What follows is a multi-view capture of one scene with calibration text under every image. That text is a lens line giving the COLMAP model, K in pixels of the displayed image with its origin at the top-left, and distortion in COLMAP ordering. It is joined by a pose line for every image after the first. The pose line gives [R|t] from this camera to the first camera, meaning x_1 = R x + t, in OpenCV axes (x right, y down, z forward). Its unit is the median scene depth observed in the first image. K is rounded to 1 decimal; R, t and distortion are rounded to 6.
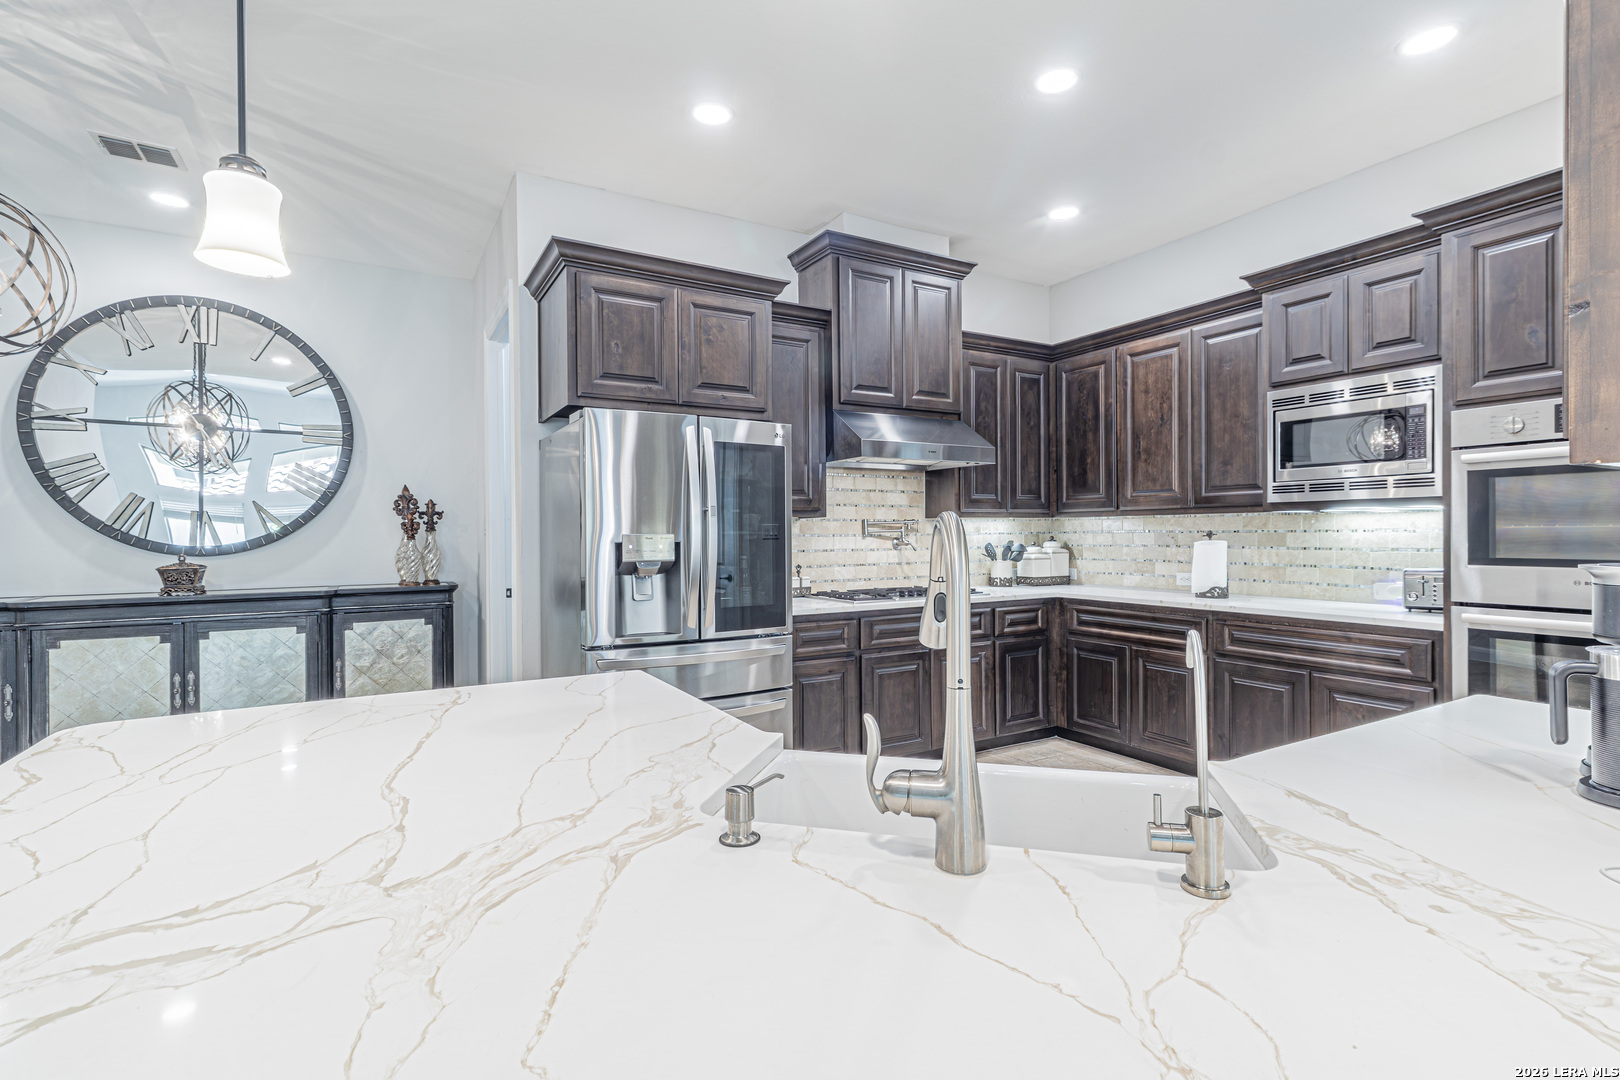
lens RADIAL K [[753.8, 0, 818.4], [0, 753.8, 536.9], [0, 0, 1]] dist [0.009992, -0.001789]
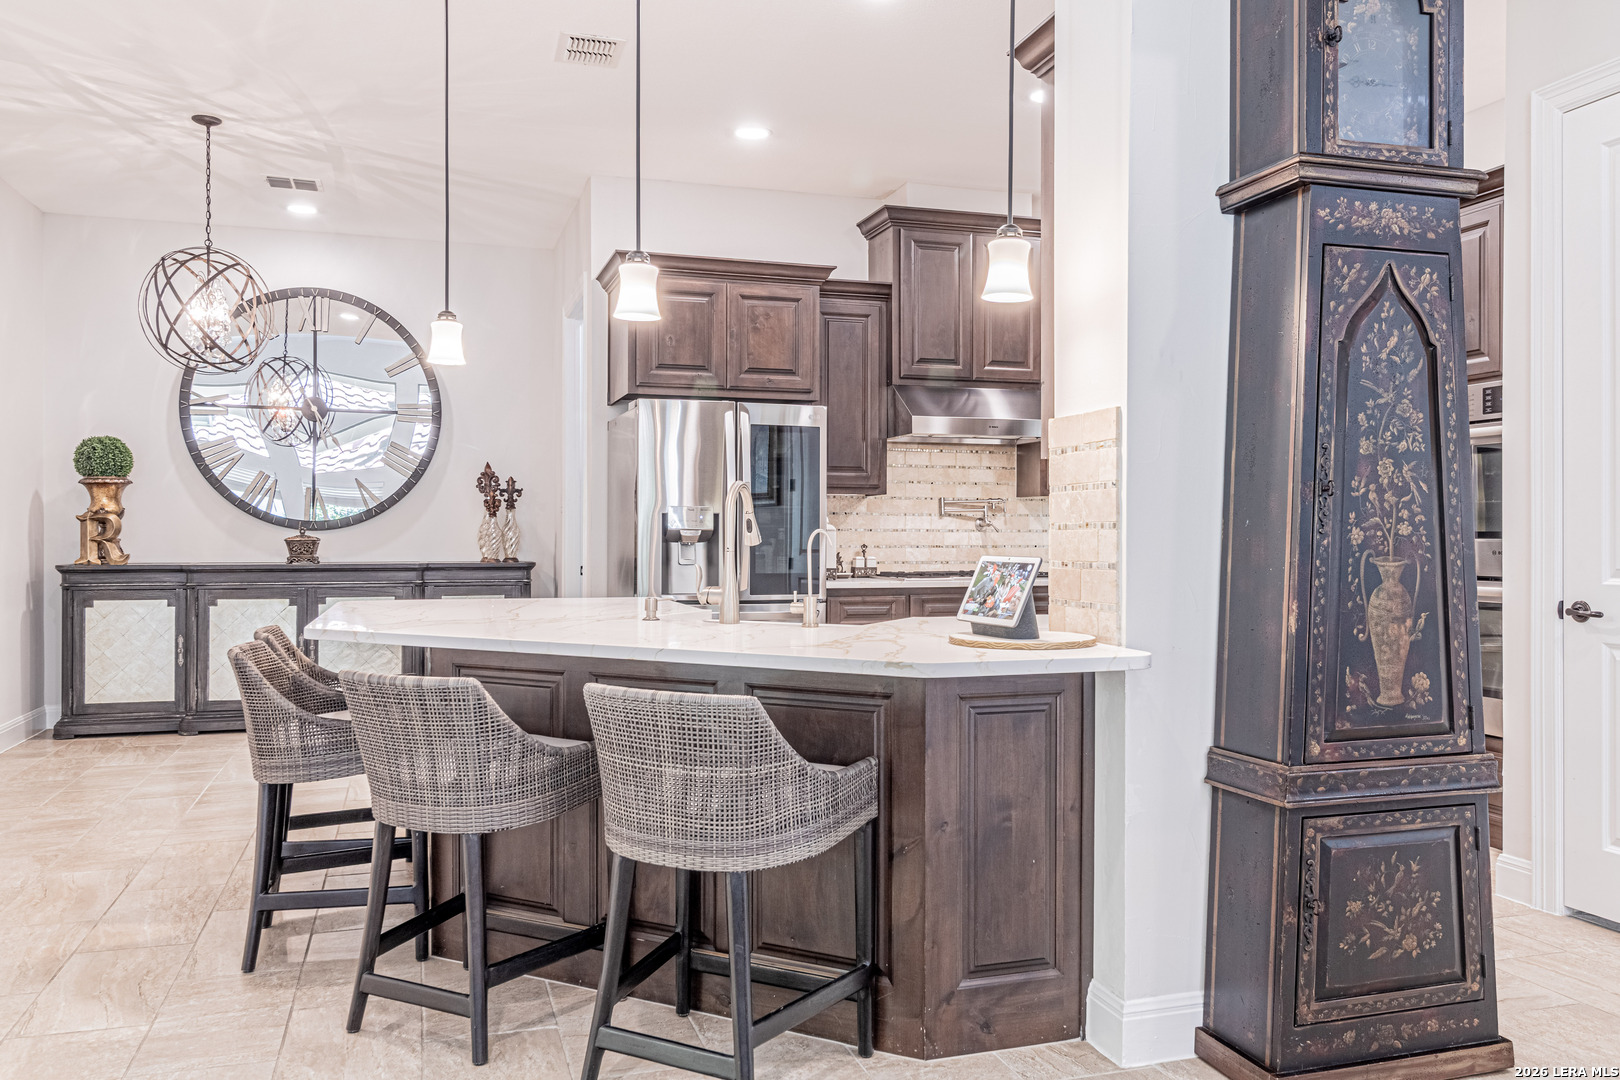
lens RADIAL K [[1249.1, 0, 816.7], [0, 1249.1, 537.5], [0, 0, 1]] dist [0.004334, -0.004048]
pose [[0.975753, 0.010078, -0.218641, 0.268413], [-0.010375, 0.999946, -0.000210, 0.029602], [0.218627, 0.002474, 0.975805, -0.578308]]
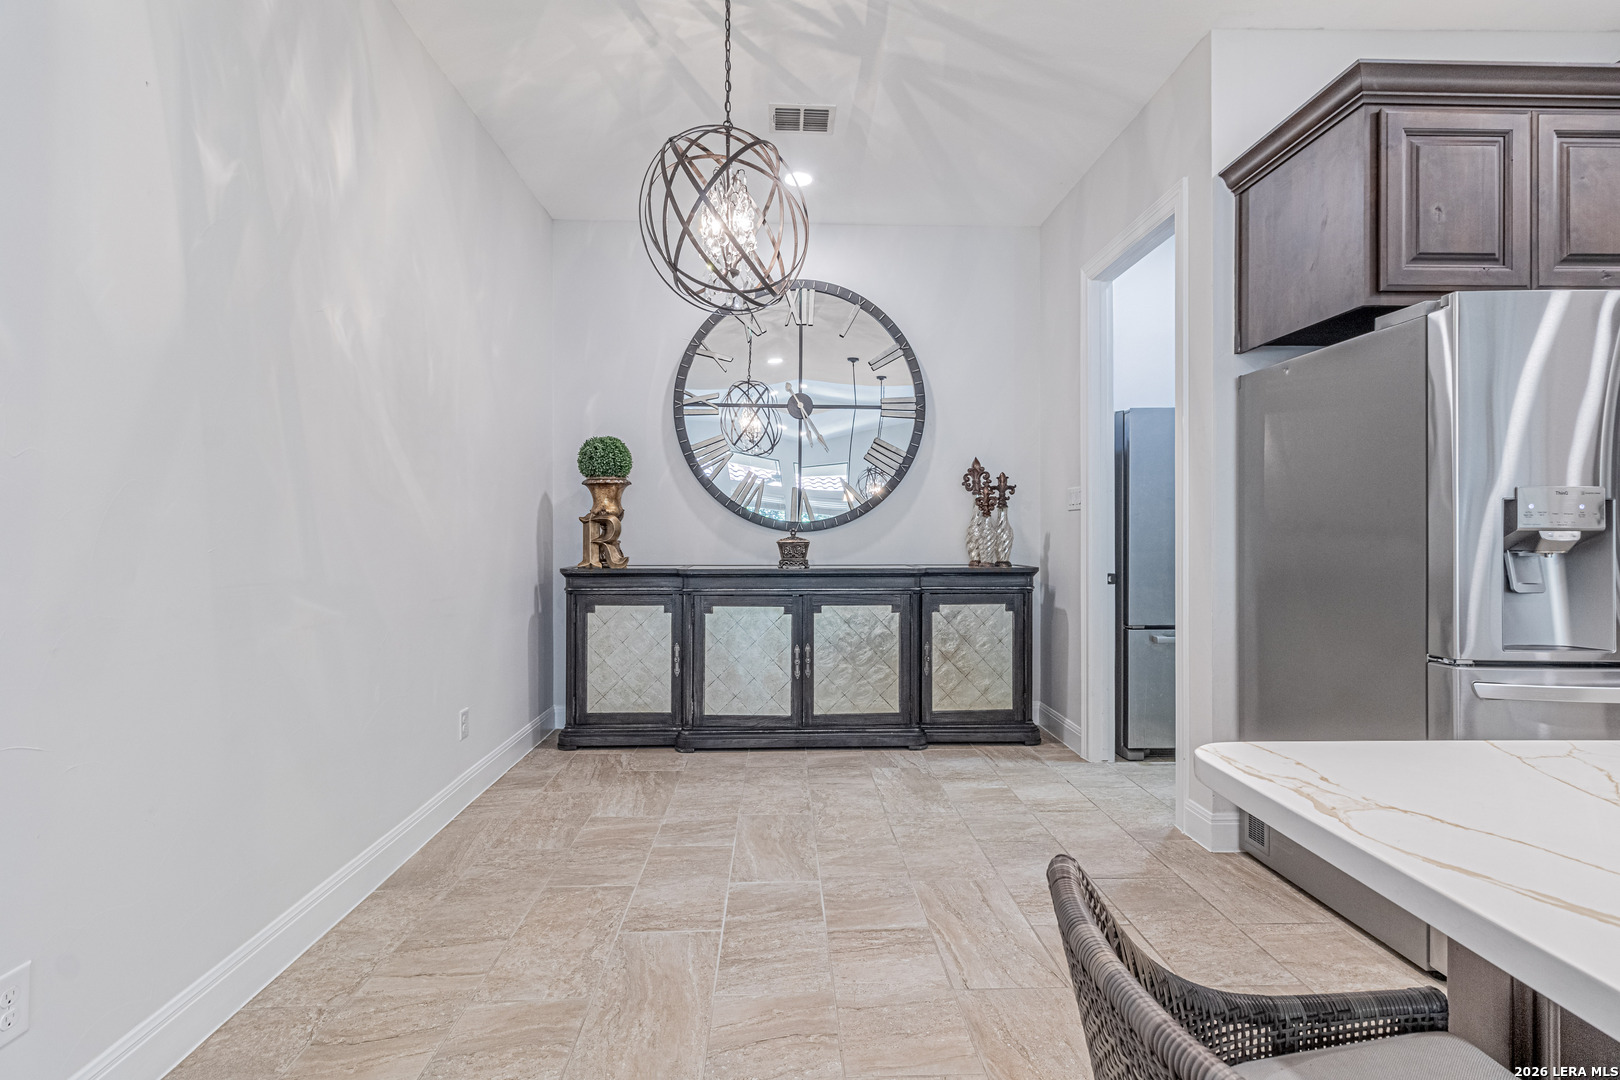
lens RADIAL K [[753.8, 0, 802.0], [0, 753.8, 531.5], [0, 0, 1]] dist [0.009992, -0.001789]
pose [[0.878951, 0.006477, -0.476867, -0.334344], [-0.008312, 0.999964, -0.001739, 0.027877], [0.476839, 0.005493, 0.878974, 0.105779]]
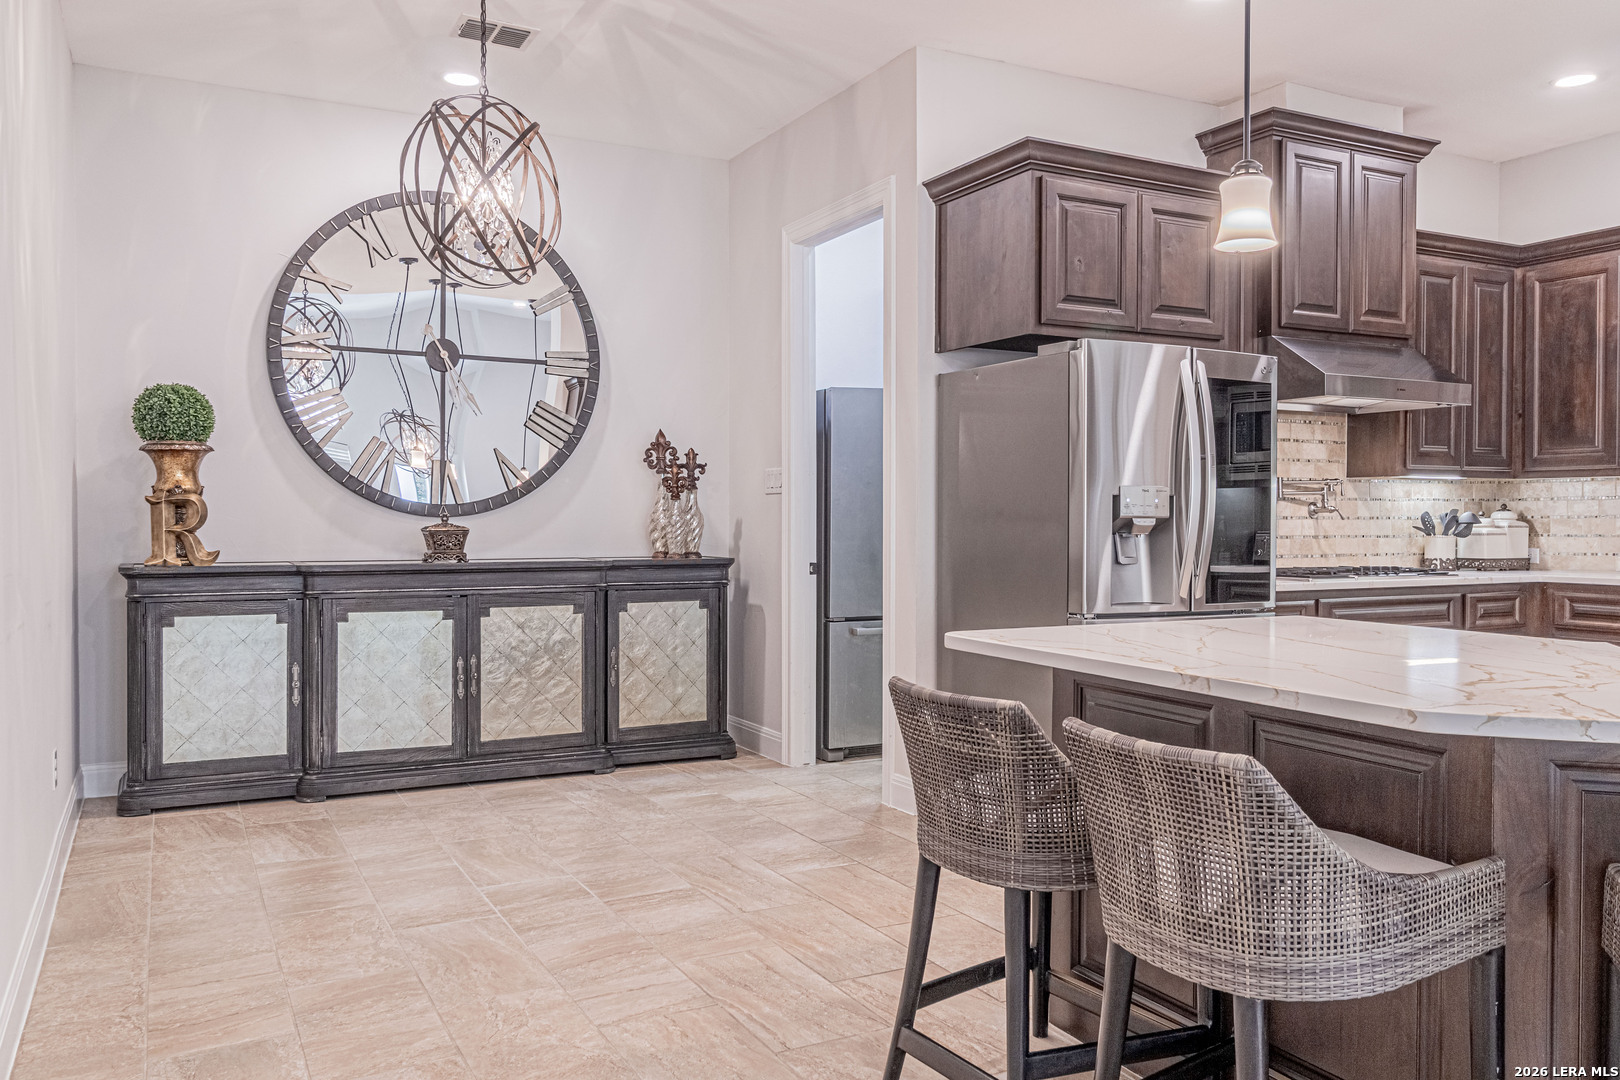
lens RADIAL K [[1249.1, 0, 803.8], [0, 1249.1, 538.1], [0, 0, 1]] dist [0.004334, -0.004048]
pose [[0.998610, 0.010220, -0.051698, -0.378095], [-0.009664, 0.999893, 0.011007, 0.030769], [0.051805, -0.010492, 0.998602, -0.307523]]
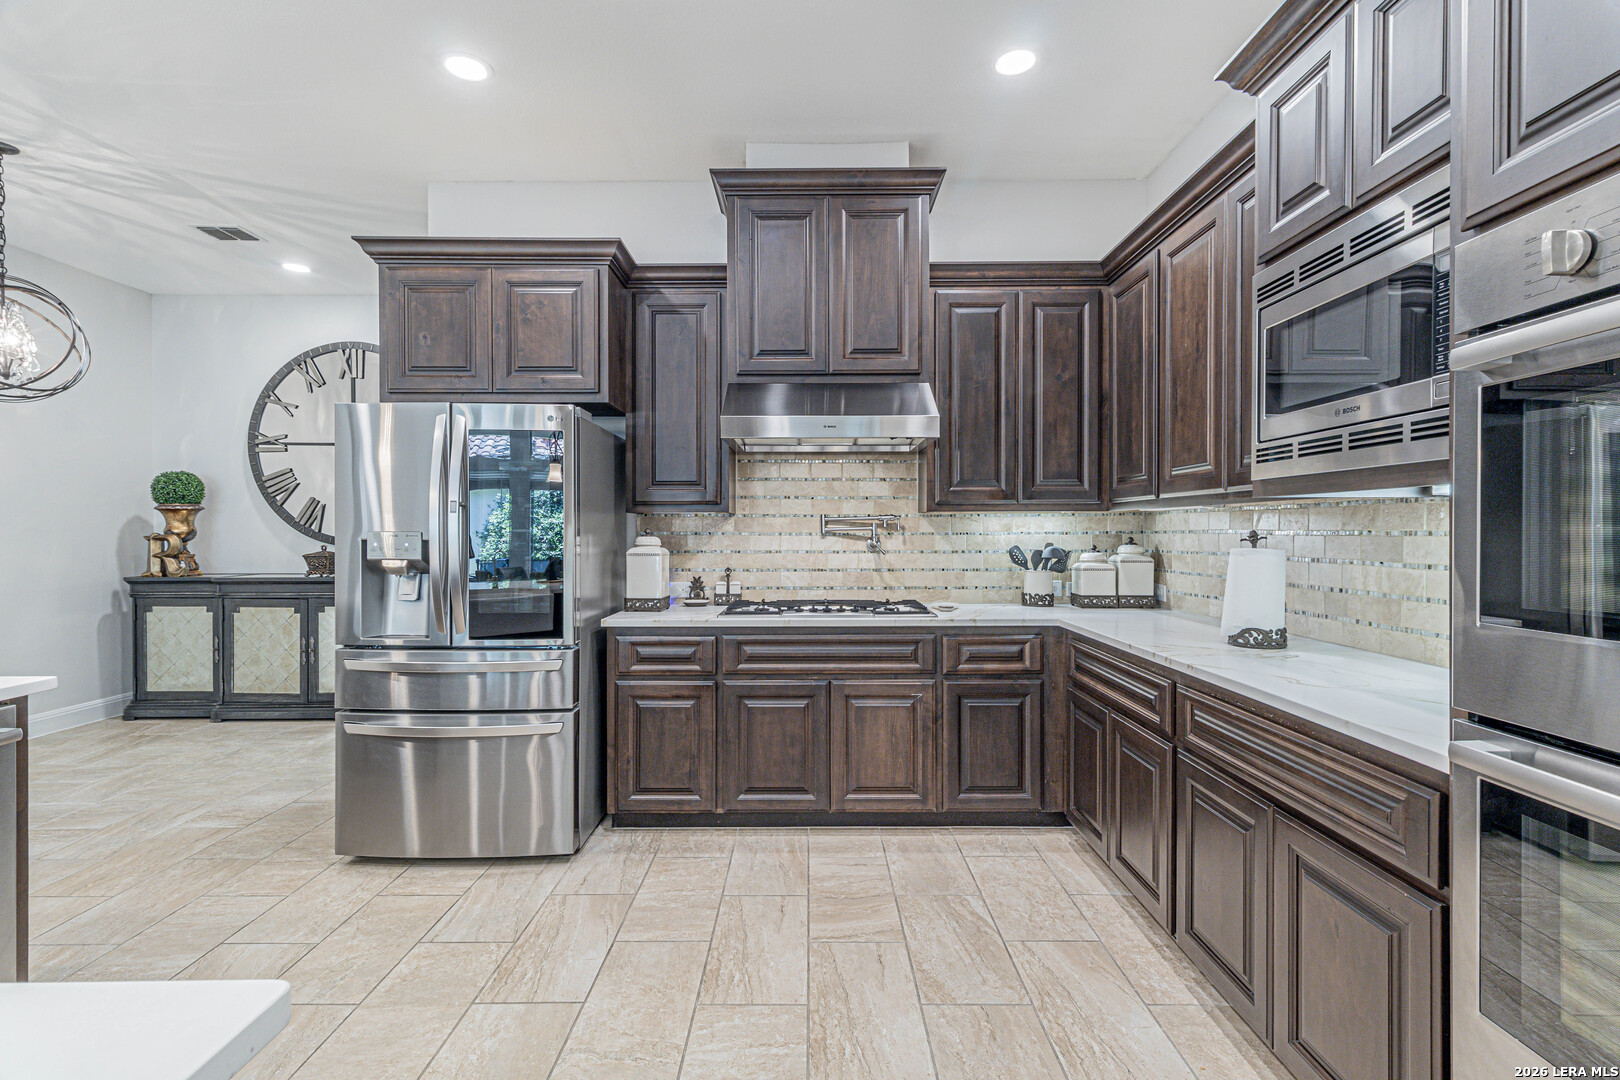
lens RADIAL K [[753.8, 0, 807.3], [0, 753.8, 538.7], [0, 0, 1]] dist [0.009992, -0.001789]
pose [[0.862151, 0.011086, -0.506531, 0.497001], [-0.007374, 0.999929, 0.009333, -0.005225], [0.506598, -0.004311, 0.862171, 0.309815]]
